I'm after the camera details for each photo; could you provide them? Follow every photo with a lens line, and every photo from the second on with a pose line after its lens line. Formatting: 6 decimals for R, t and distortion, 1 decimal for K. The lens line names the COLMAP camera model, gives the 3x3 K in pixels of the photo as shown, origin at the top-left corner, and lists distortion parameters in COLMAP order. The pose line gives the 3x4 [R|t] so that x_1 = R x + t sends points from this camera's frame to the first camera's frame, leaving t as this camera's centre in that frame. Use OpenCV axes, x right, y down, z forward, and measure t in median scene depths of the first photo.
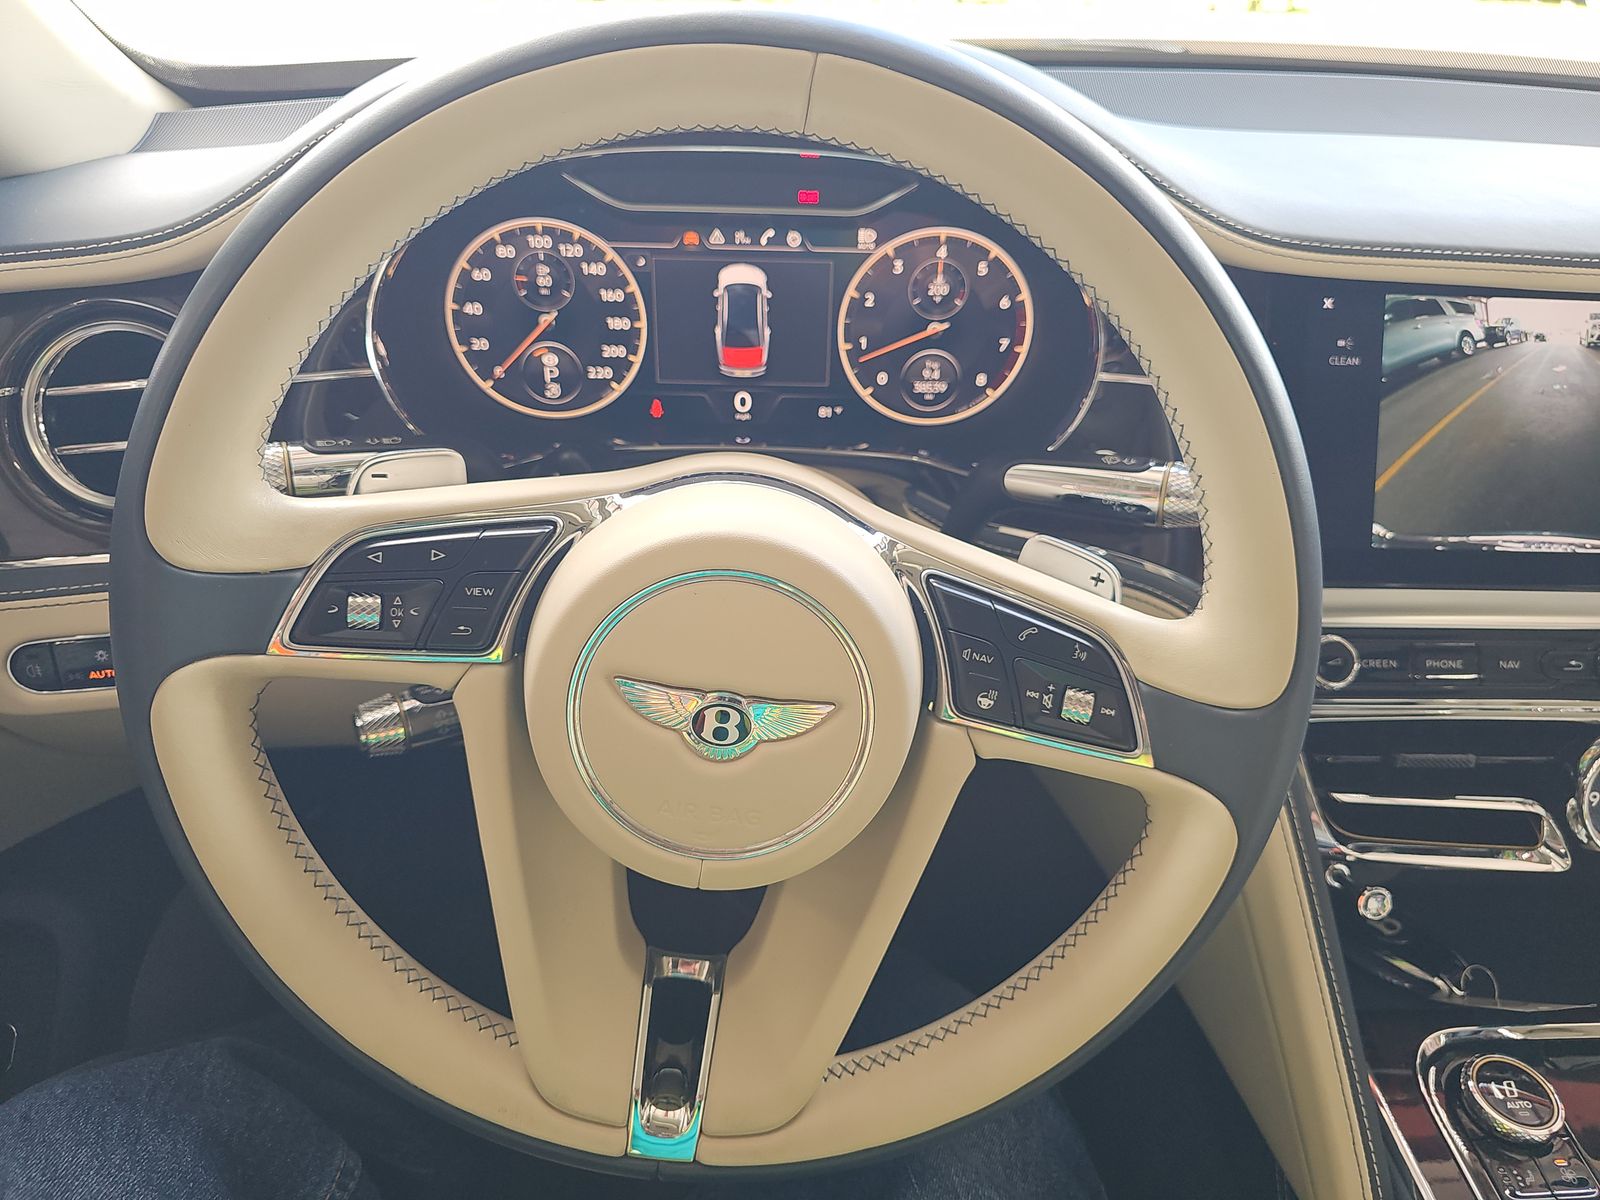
lens RADIAL K [[1081.3, 0, 800.0], [0, 1081.3, 600.0], [0, 0, 1]] dist [0.006907, -0.036769]
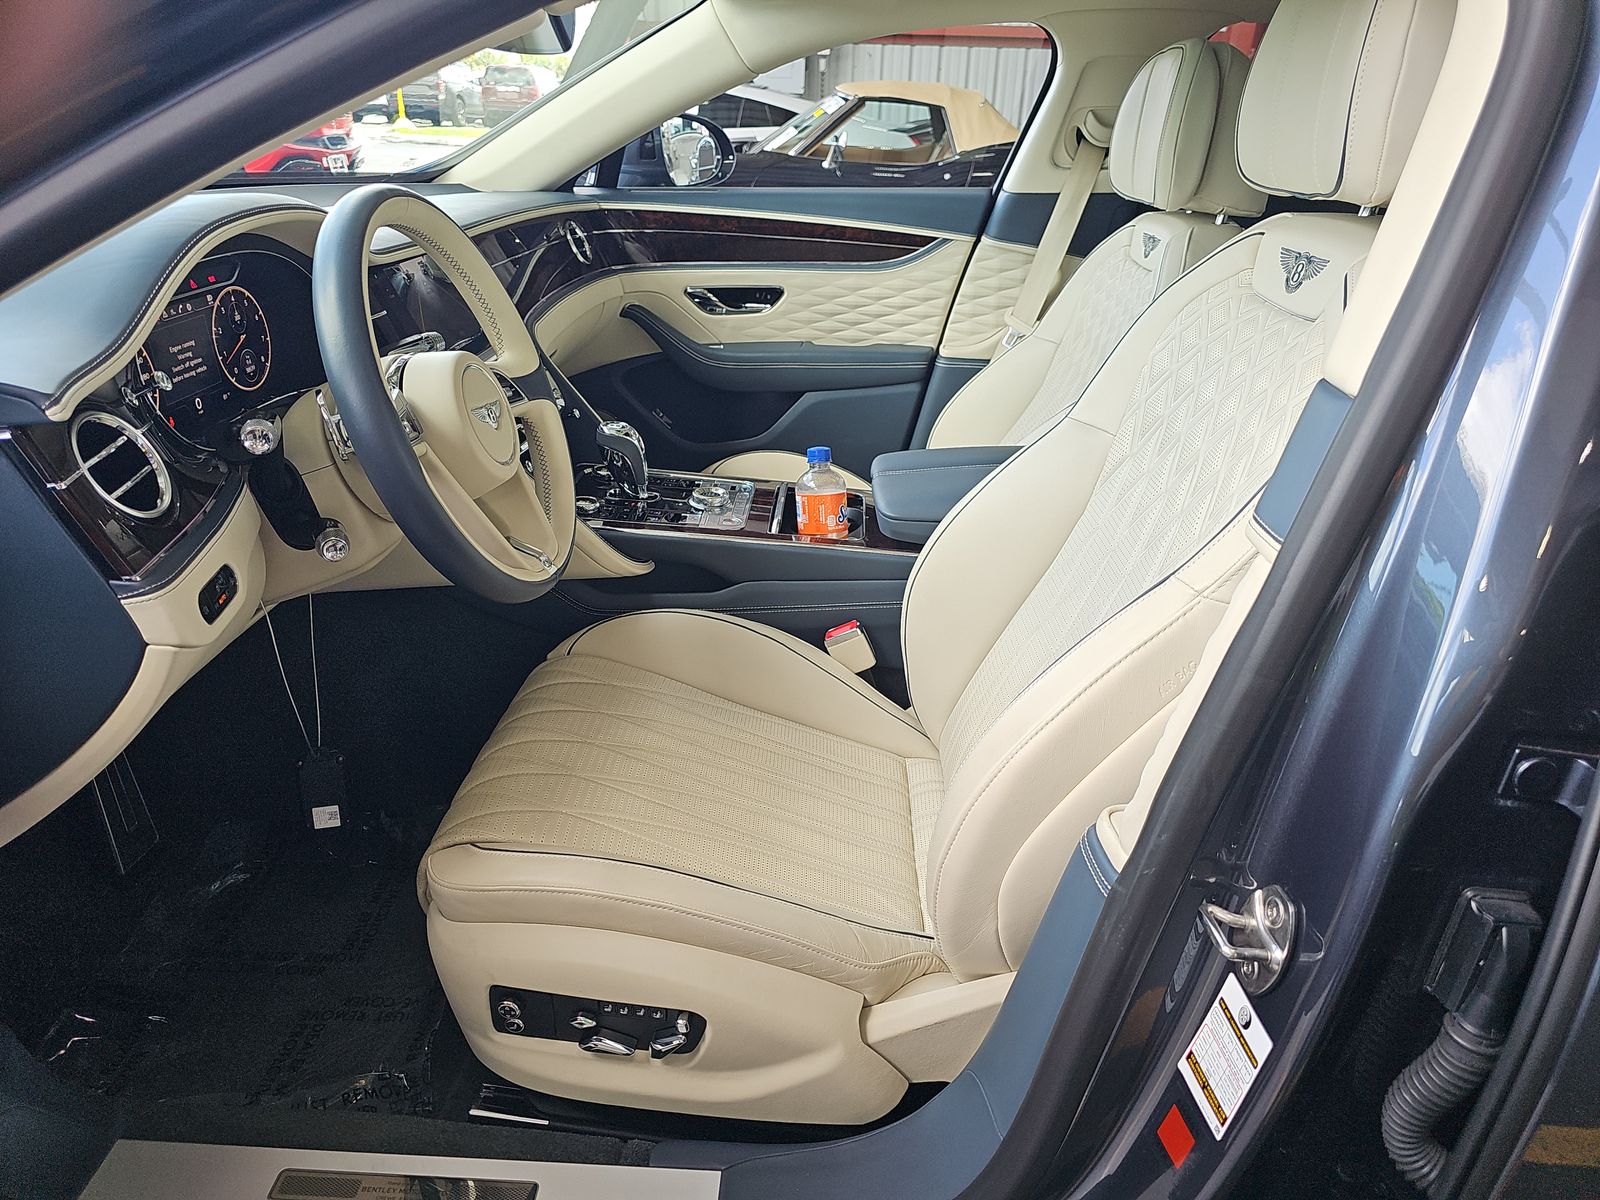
lens RADIAL K [[1081.3, 0, 800.0], [0, 1081.3, 600.0], [0, 0, 1]] dist [0.006907, -0.036769]
pose [[0.101789, -0.446934, 0.888757, -1.933563], [0.495704, 0.797371, 0.344205, -0.056985], [-0.862506, 0.405525, 0.302710, -0.279224]]
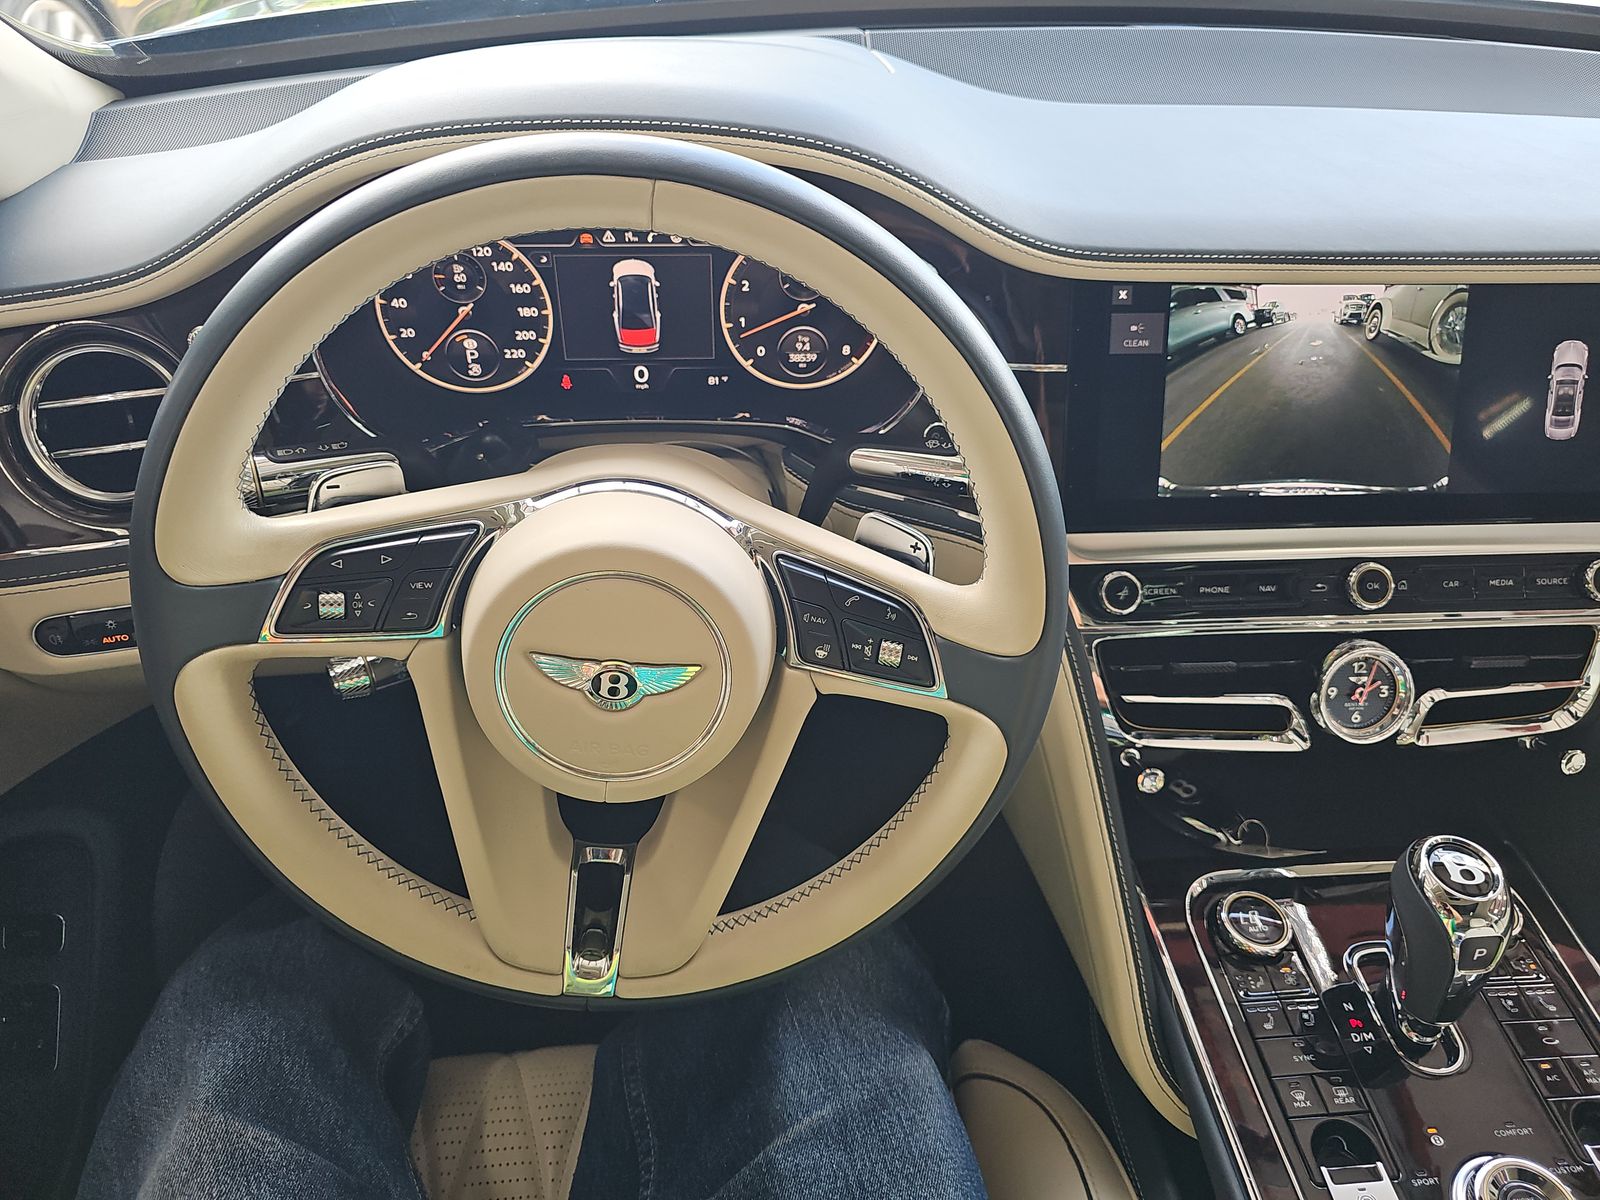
lens RADIAL K [[1081.3, 0, 800.0], [0, 1081.3, 600.0], [0, 0, 1]] dist [0.006907, -0.036769]
pose [[0.998758, -0.033035, 0.037296, 0.077118], [0.027694, 0.990378, 0.135589, -0.113290], [-0.041417, -0.134388, 0.990063, -0.216665]]
